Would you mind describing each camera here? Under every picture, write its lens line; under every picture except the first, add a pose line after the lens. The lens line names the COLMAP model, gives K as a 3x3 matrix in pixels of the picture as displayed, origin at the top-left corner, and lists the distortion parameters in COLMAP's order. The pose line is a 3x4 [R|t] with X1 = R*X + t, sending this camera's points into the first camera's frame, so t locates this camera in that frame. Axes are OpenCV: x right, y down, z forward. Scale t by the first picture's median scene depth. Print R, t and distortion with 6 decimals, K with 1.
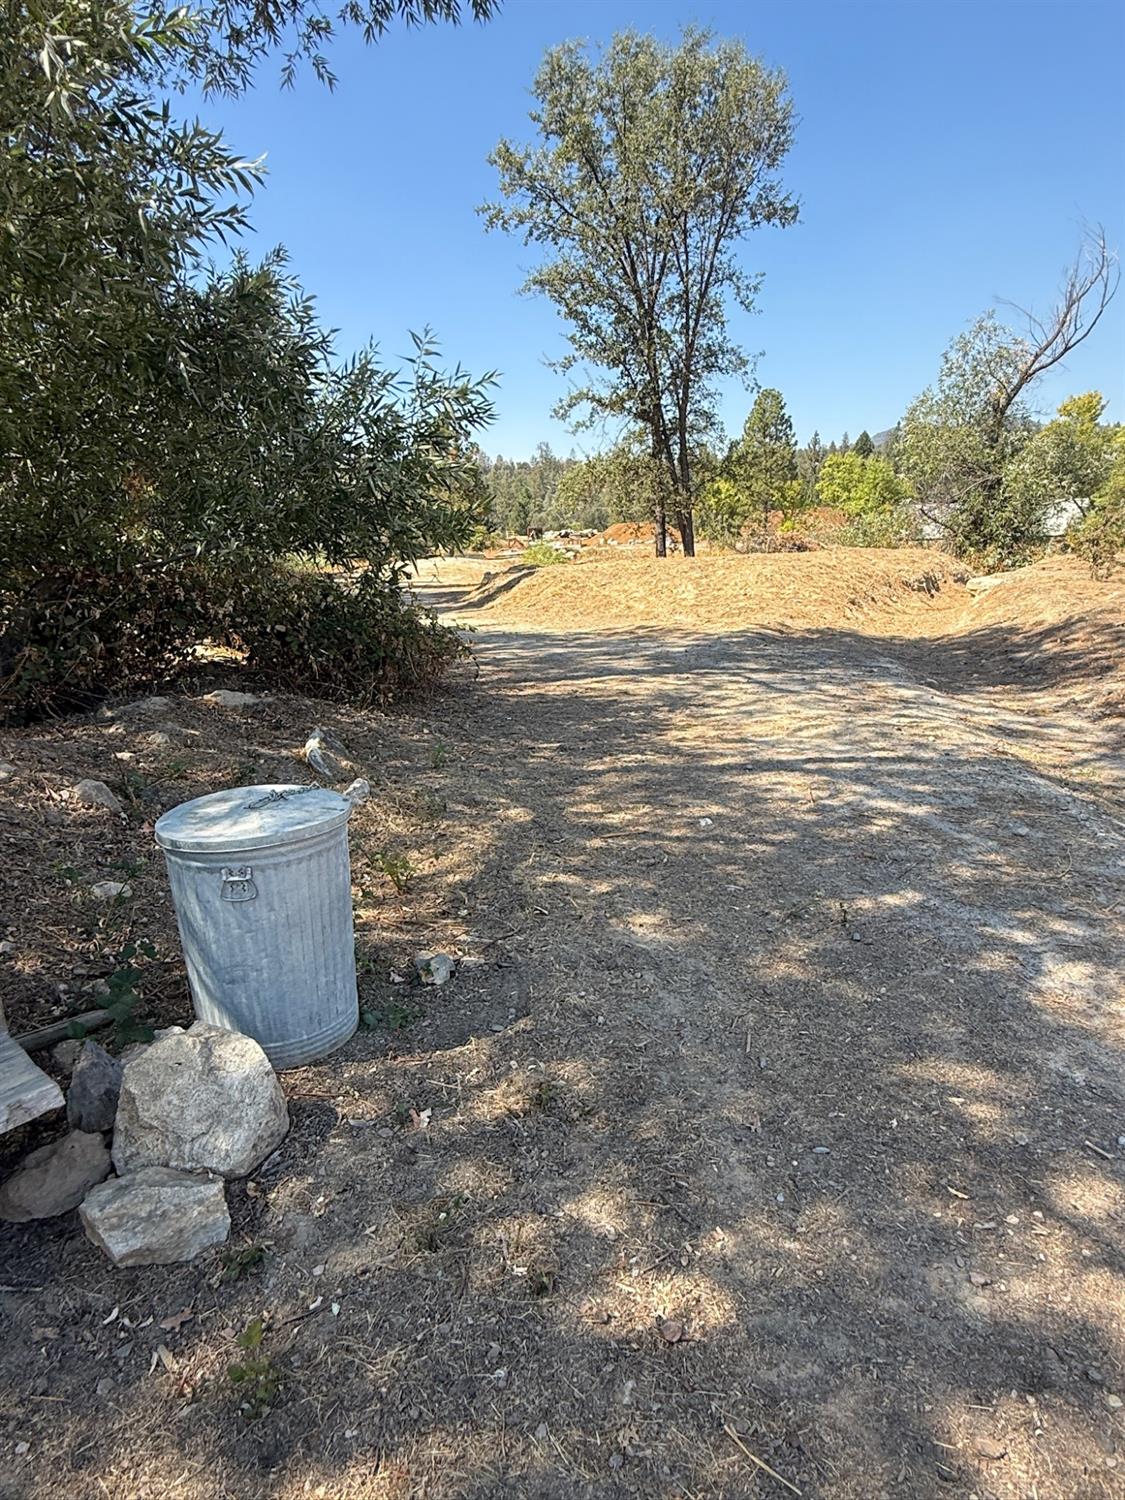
lens RADIAL K [[923.6, 0, 564.4], [0, 923.6, 742.3], [0, 0, 1]] dist [0.001355, 0.001218]
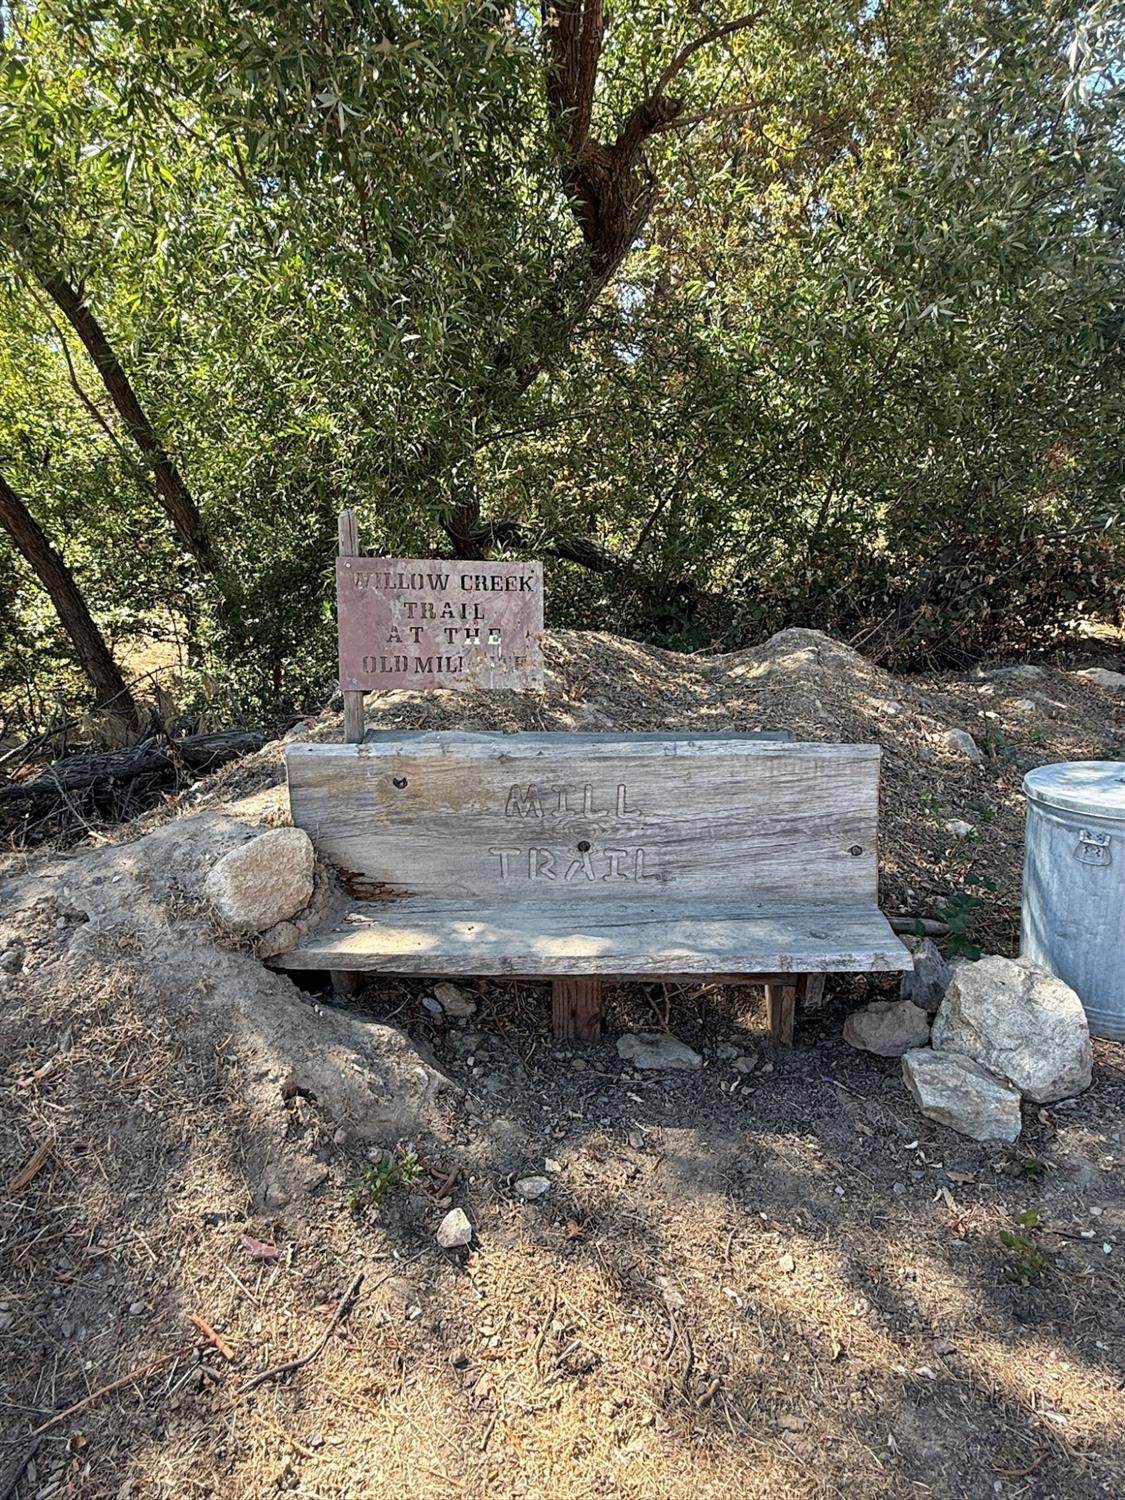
lens RADIAL K [[923.6, 0, 564.4], [0, 923.6, 742.3], [0, 0, 1]] dist [0.001355, 0.001218]
pose [[0.638563, 0.203844, -0.742081, 0.016392], [-0.178258, 0.977235, 0.115047, 0.018475], [0.748640, 0.058817, 0.660363, -0.131723]]
